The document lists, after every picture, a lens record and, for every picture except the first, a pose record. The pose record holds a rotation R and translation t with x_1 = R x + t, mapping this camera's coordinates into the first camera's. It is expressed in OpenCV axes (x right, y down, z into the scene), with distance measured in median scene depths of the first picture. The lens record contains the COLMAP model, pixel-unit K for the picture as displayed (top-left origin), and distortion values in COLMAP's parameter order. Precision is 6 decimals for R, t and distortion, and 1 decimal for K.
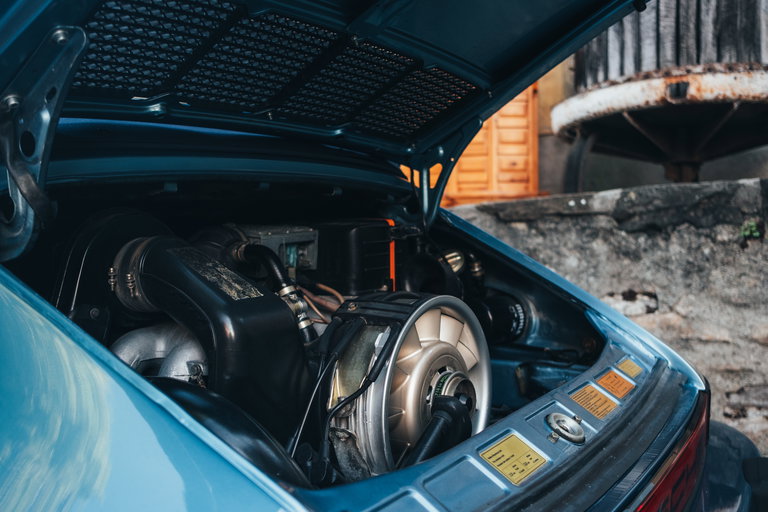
lens RADIAL K [[729.4, 0, 380.6], [0, 729.4, 258.6], [0, 0, 1]] dist [-0.010610, 0.000000]
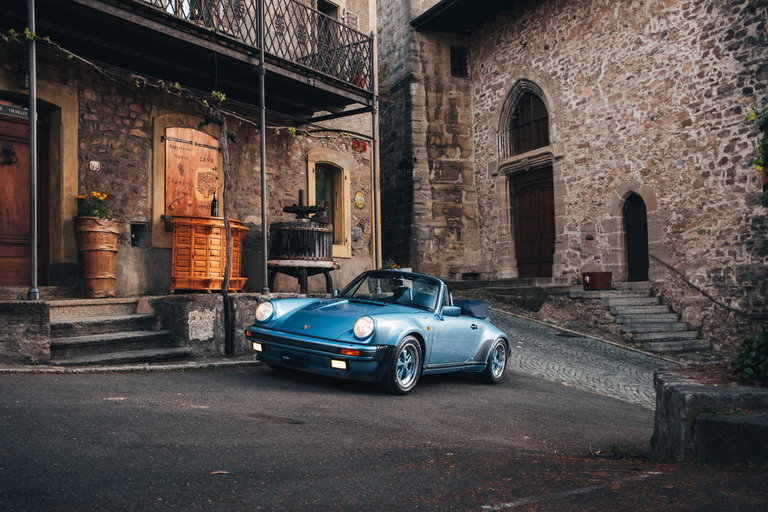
lens RADIAL K [[729.4, 0, 388.5], [0, 729.4, 252.0], [0, 0, 1]] dist [-0.010610, 0.000000]
pose [[-0.066047, 0.050167, 0.996555, -3.585735], [-0.050676, 0.997278, -0.053562, -0.104114], [-0.996529, -0.054039, -0.063325, 0.955315]]
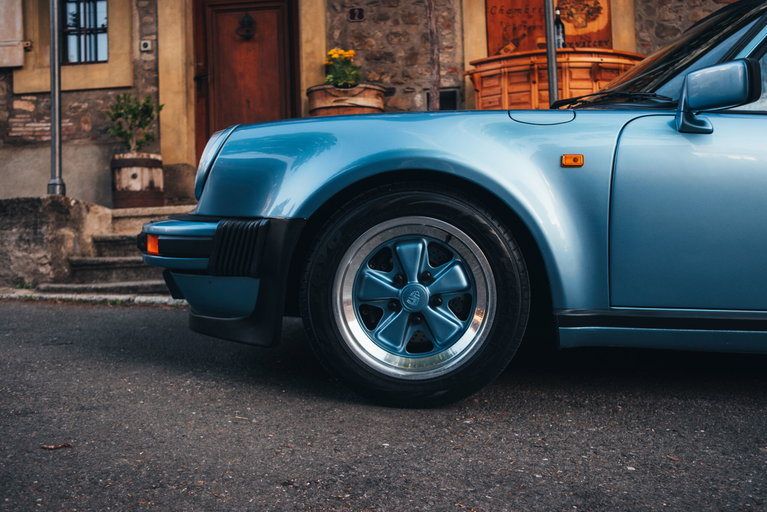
lens RADIAL K [[767.8, 0, 407.4], [0, 767.8, 244.8], [0, 0, 1]] dist [-0.010523, 0.000000]
pose [[0.832967, 0.000895, 0.553322, -1.401686], [0.002865, 0.999978, -0.005929, 0.106536], [-0.553315, 0.006524, 0.832947, 0.087979]]
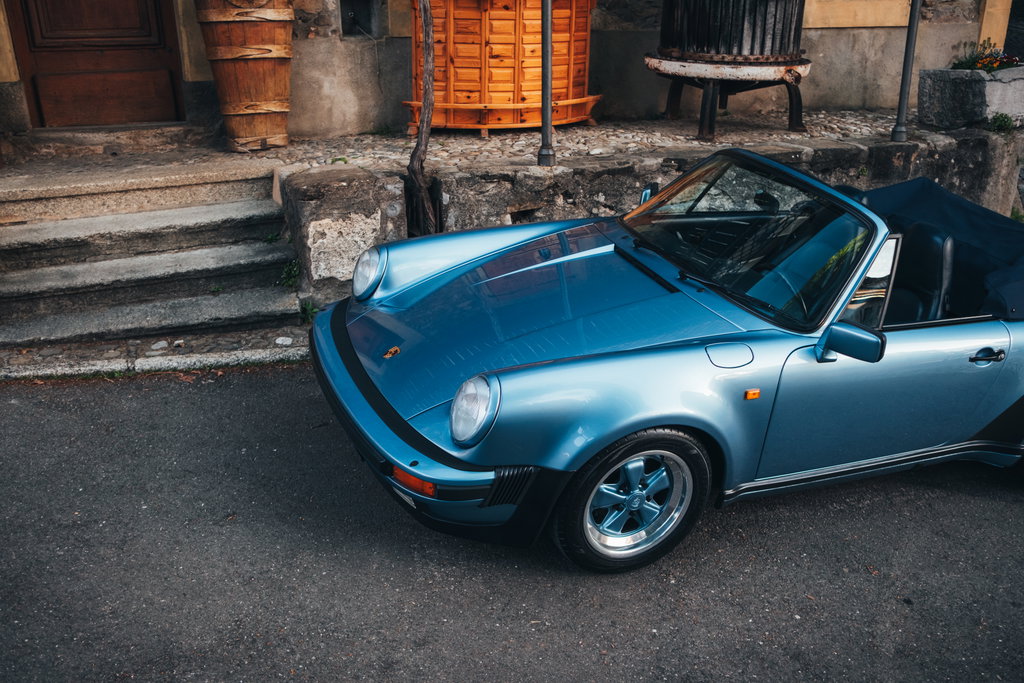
lens RADIAL K [[972.5, 0, 520.4], [0, 972.5, 342.0], [0, 0, 1]] dist [-0.010610, 0.000000]
pose [[0.520396, -0.299500, 0.799680, -1.970762], [-0.049583, 0.924297, 0.378439, -0.483145], [-0.852484, -0.236588, 0.466151, 0.307810]]
